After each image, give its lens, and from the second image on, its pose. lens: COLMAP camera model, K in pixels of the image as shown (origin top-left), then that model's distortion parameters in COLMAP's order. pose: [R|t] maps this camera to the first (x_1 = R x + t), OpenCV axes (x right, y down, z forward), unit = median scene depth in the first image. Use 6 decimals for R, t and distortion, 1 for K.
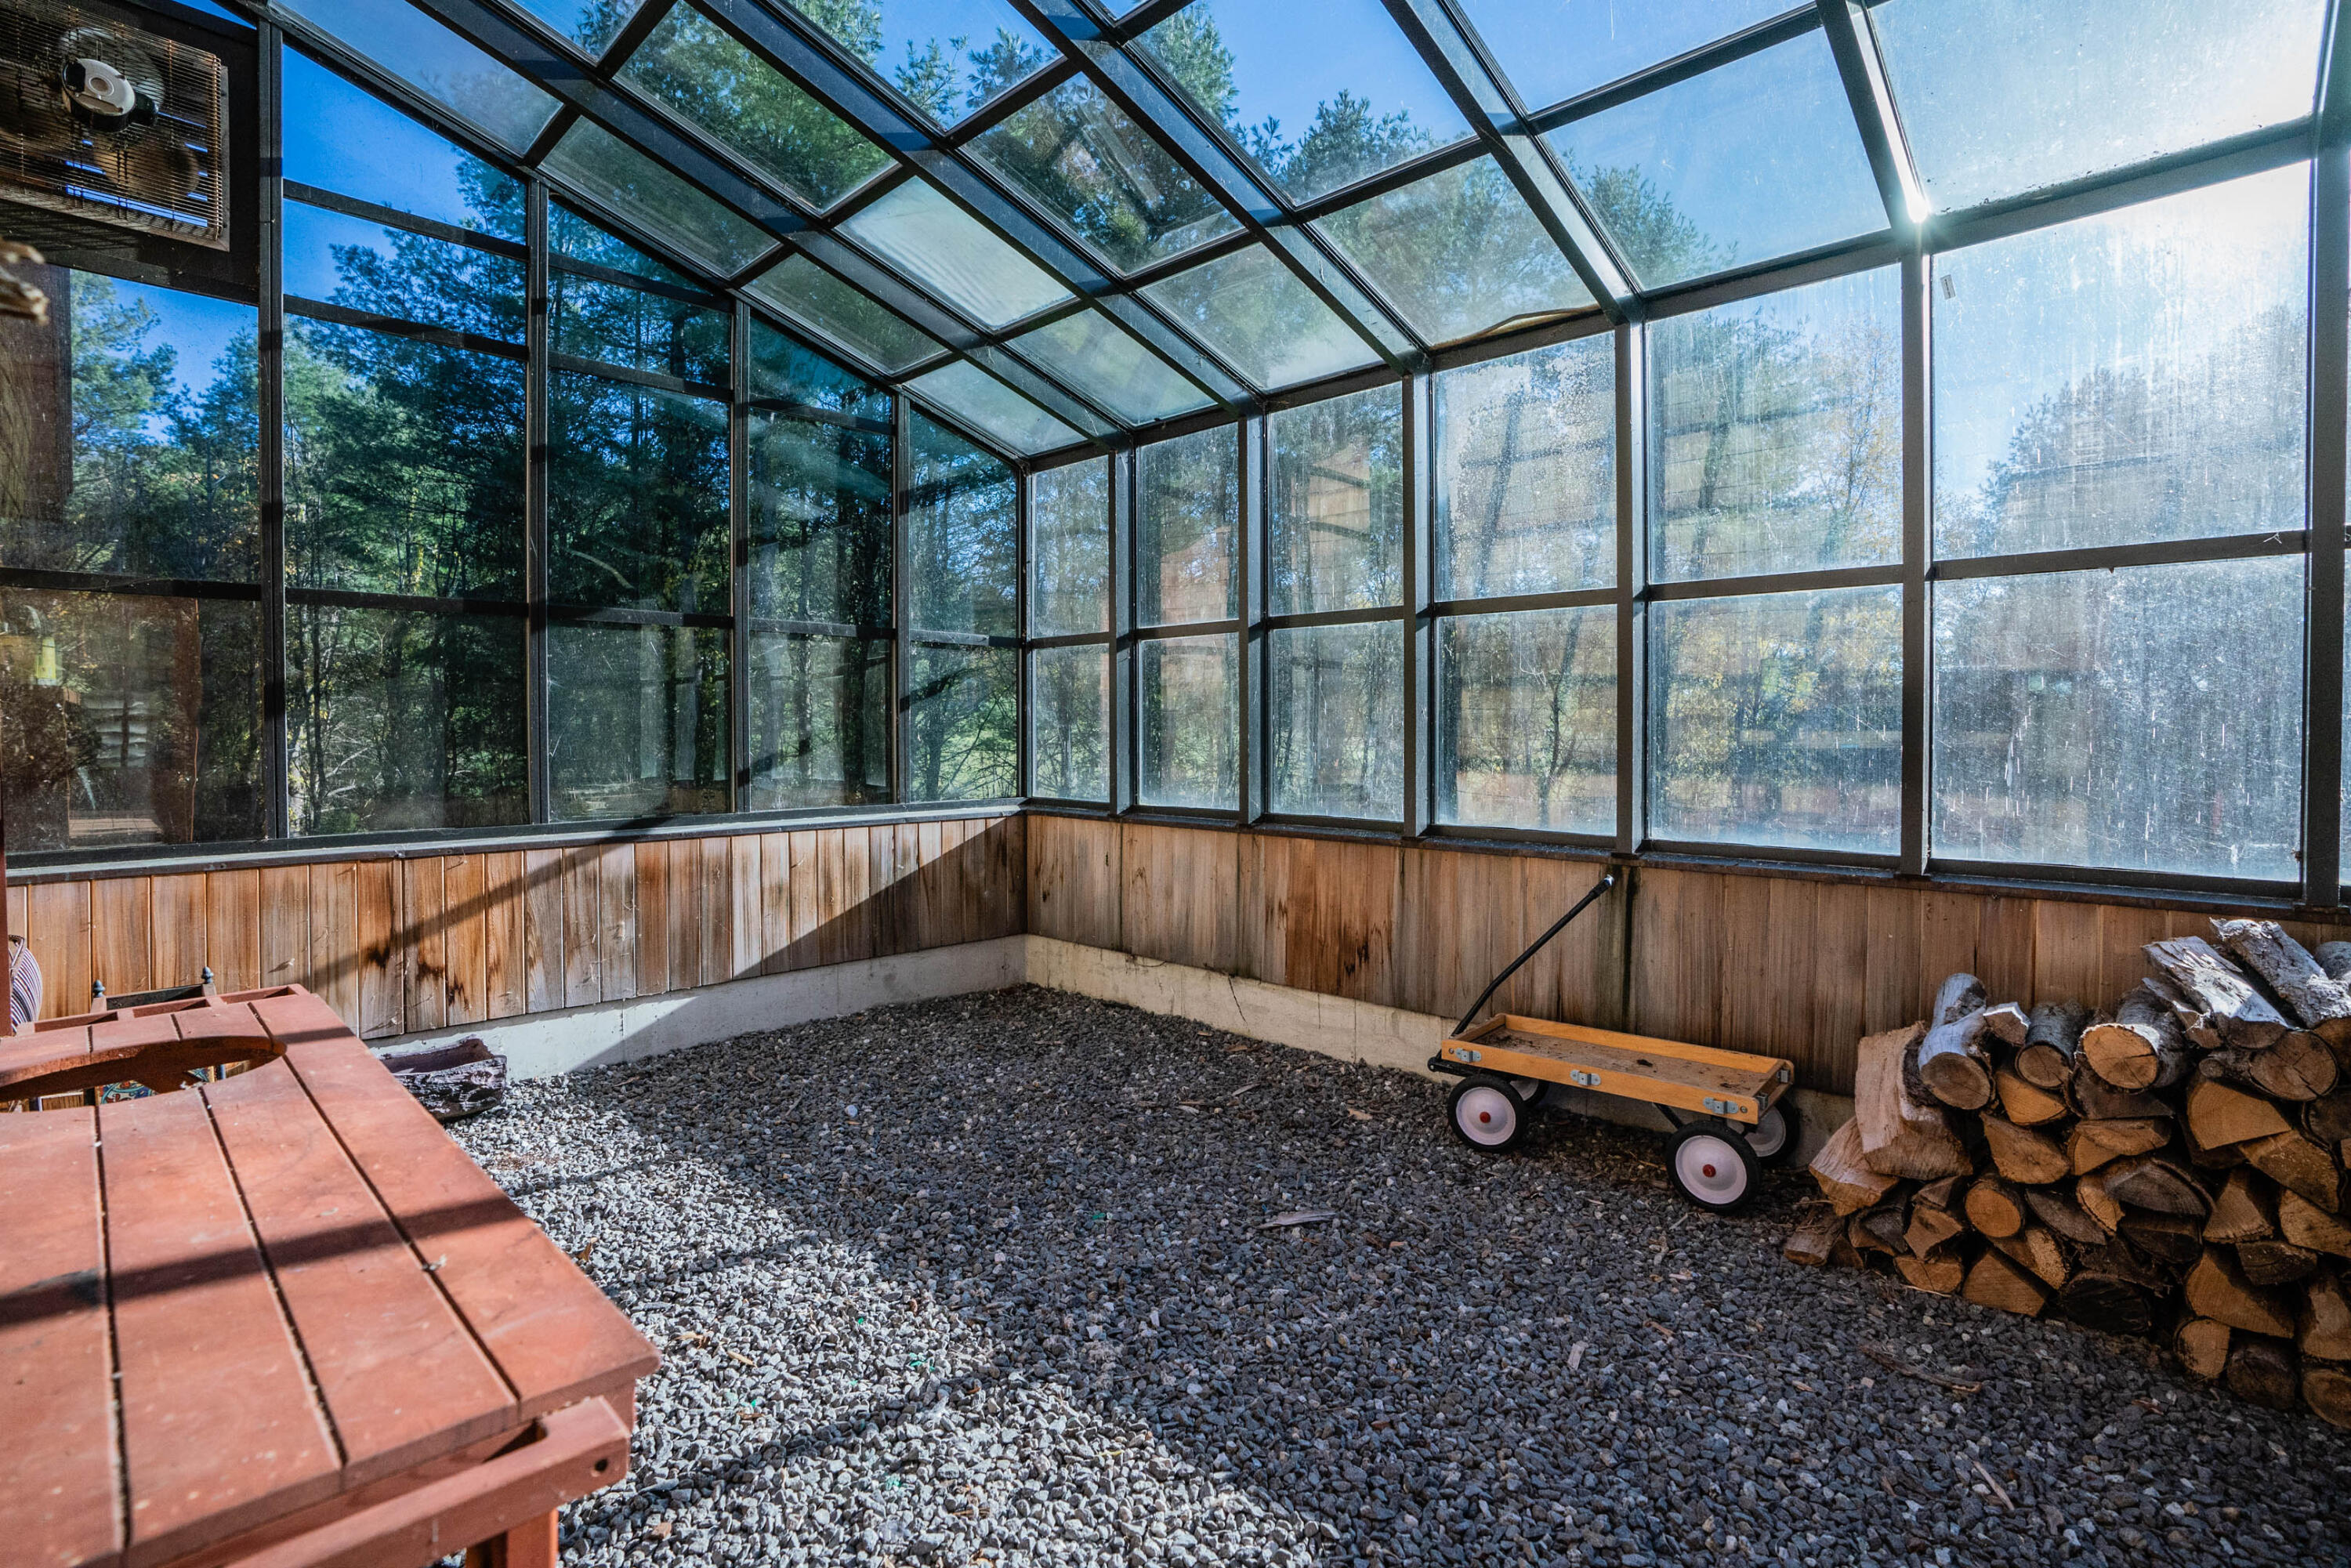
lens RADIAL K [[1087.4, 0, 1178.1], [0, 1087.4, 751.1], [0, 0, 1]] dist [-0.109739, 0.055296]
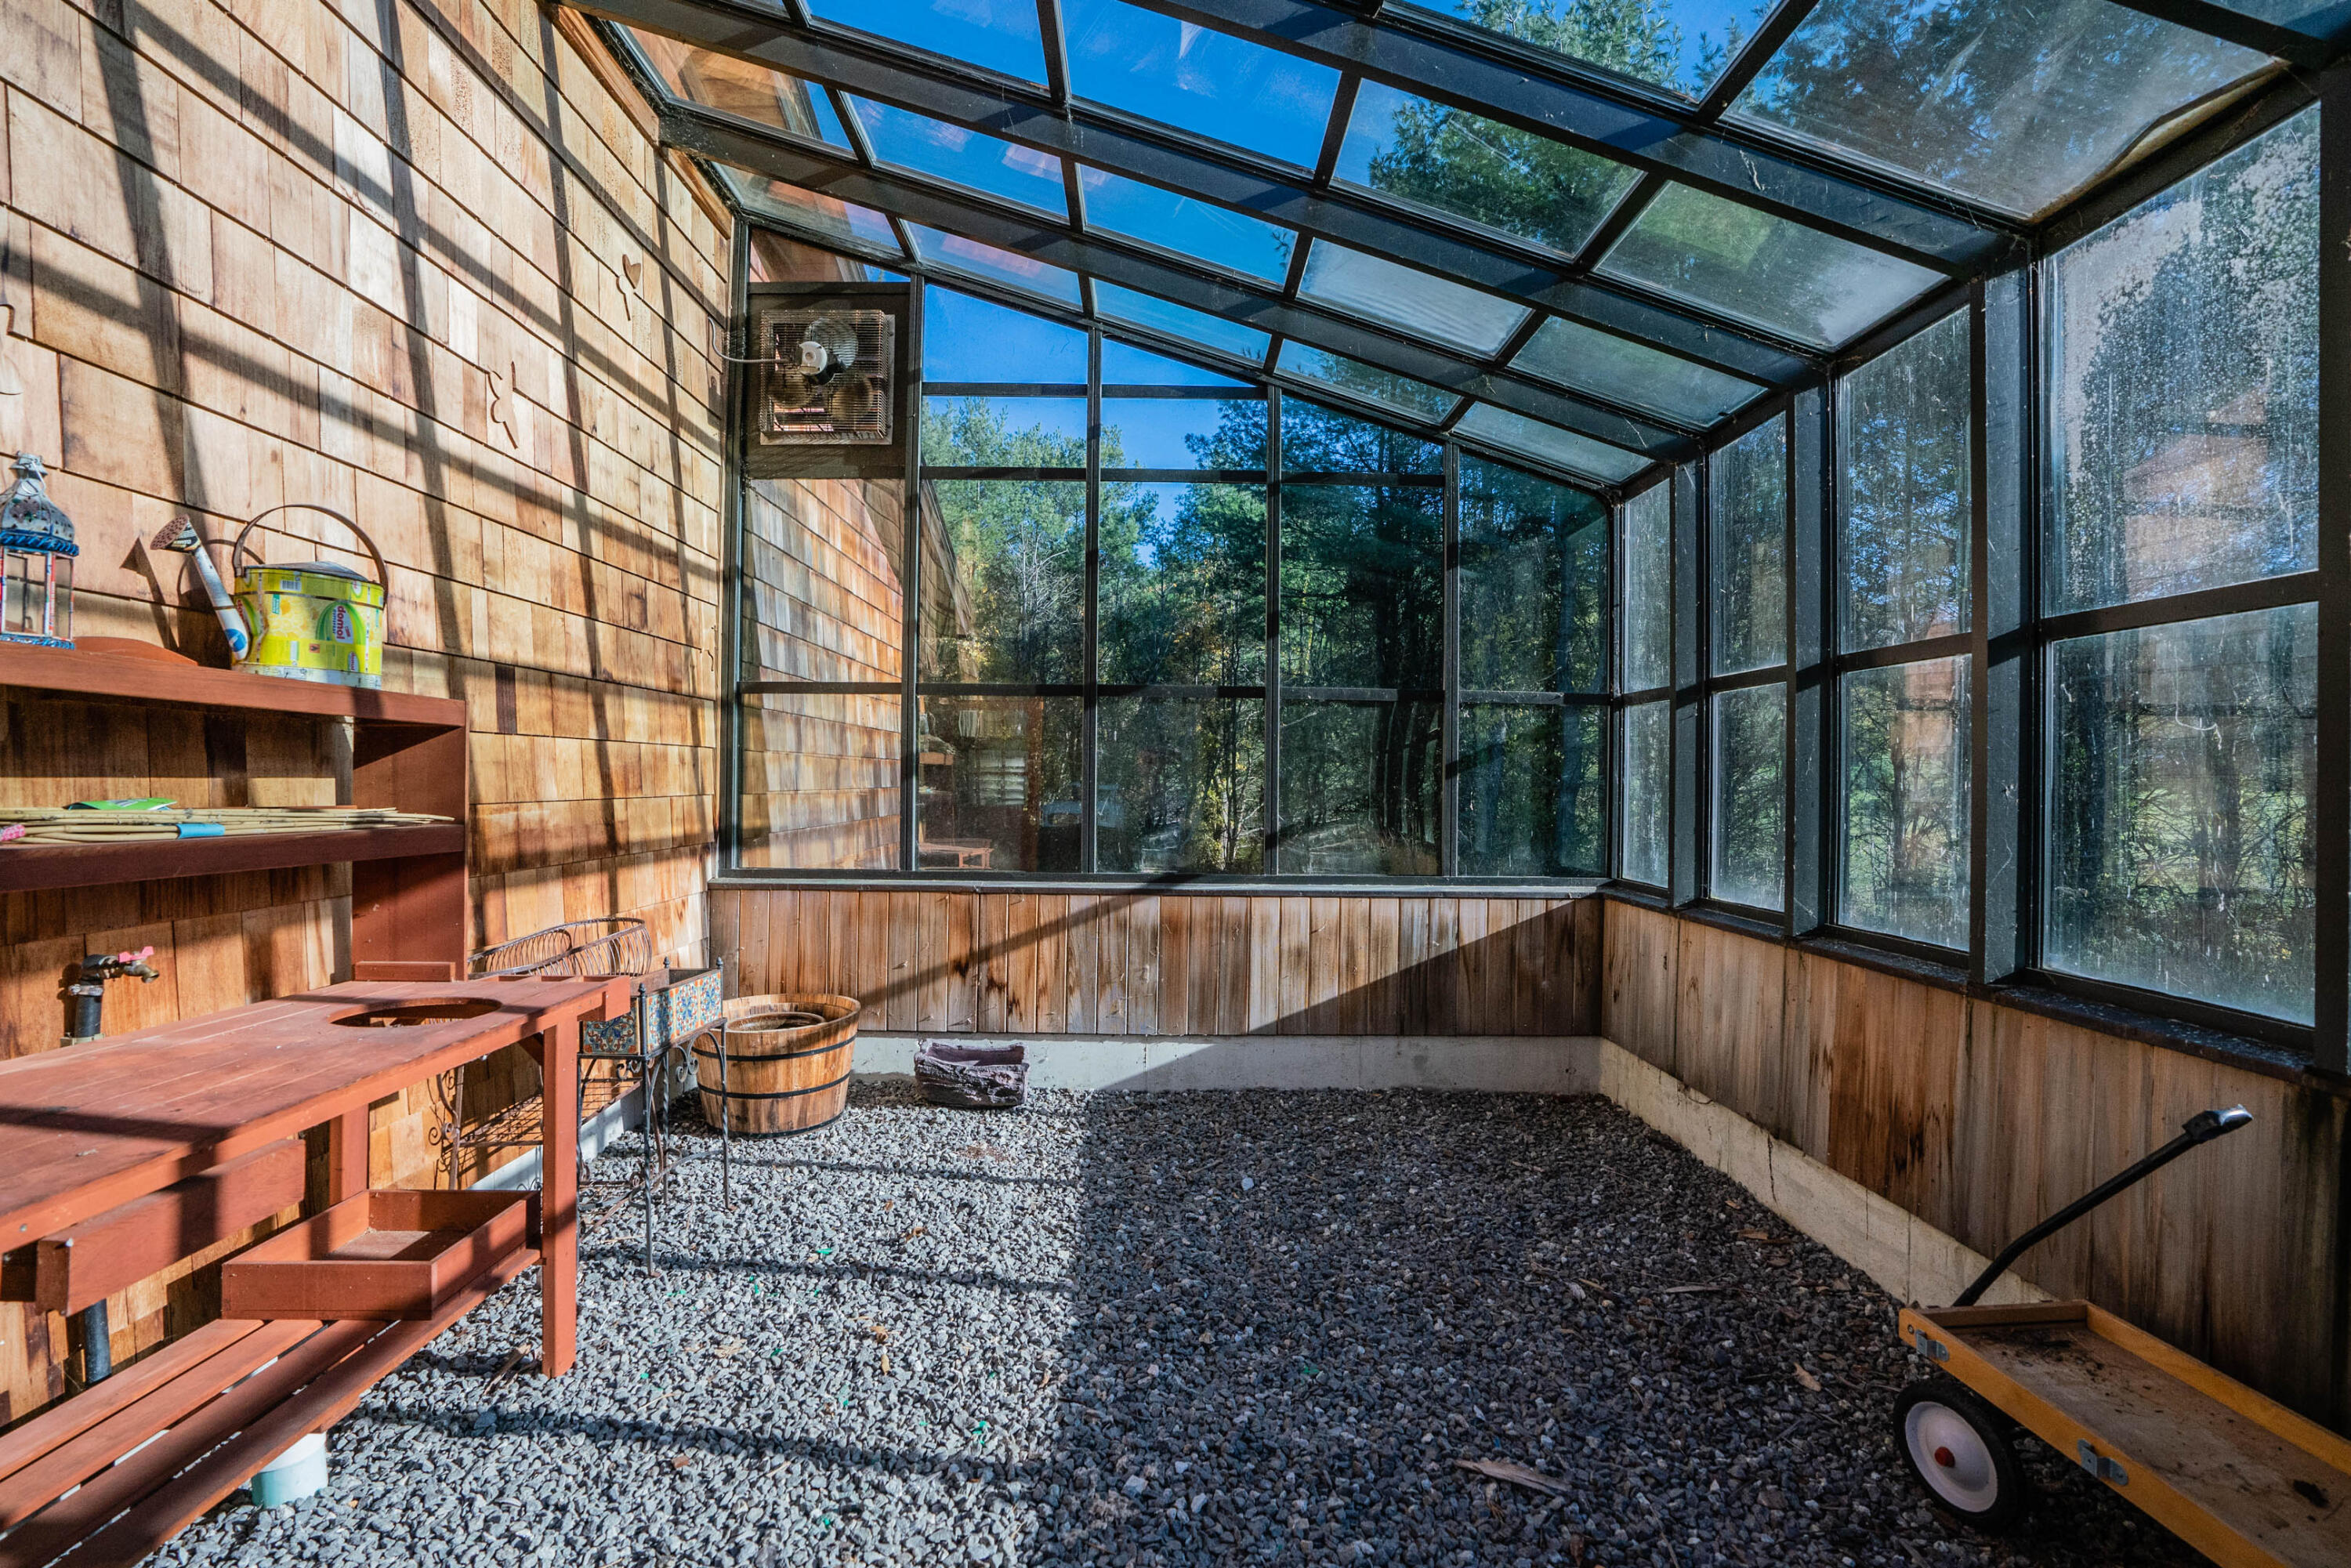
lens RADIAL K [[1098.1, 0, 1175.5], [0, 1098.1, 784.0], [0, 0, 1]] dist [-0.057307, 0.001505]
pose [[0.706447, 0.013533, -0.707636, 0.307677], [-0.028318, 0.999557, -0.009155, -0.019926], [0.707199, 0.026507, 0.706518, 0.193230]]
